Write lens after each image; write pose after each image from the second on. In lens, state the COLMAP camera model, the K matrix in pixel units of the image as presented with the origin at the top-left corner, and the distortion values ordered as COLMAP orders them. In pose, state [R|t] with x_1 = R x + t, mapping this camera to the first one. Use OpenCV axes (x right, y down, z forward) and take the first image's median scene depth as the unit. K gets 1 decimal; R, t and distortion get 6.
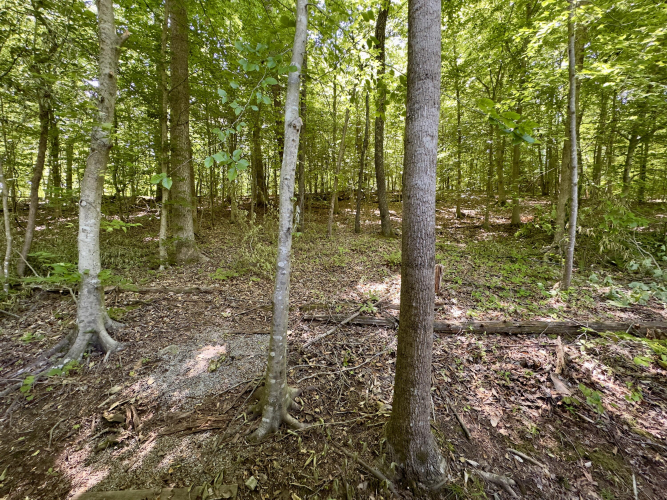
lens RADIAL K [[265.1, 0, 333.5], [0, 265.1, 250.0], [0, 0, 1]] dist [0.000398, 0.000037]
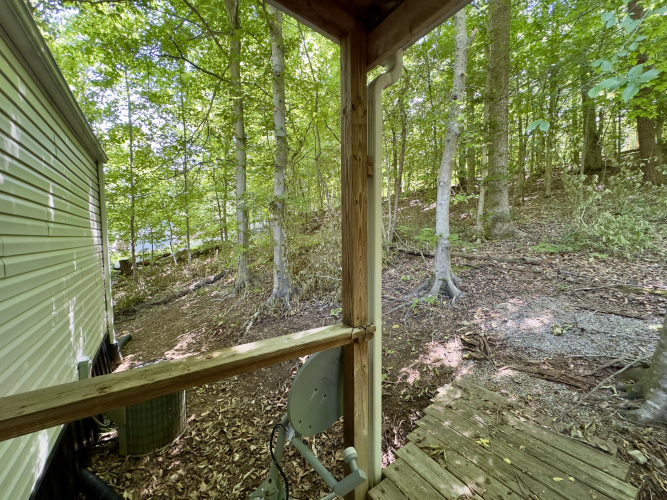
lens RADIAL K [[265.1, 0, 333.5], [0, 265.1, 250.0], [0, 0, 1]] dist [0.000398, 0.000037]
pose [[0.533110, 0.048184, -0.844673, -0.080509], [0.000101, 0.998373, 0.057016, 0.082733], [0.846046, -0.030481, 0.532238, -0.187099]]
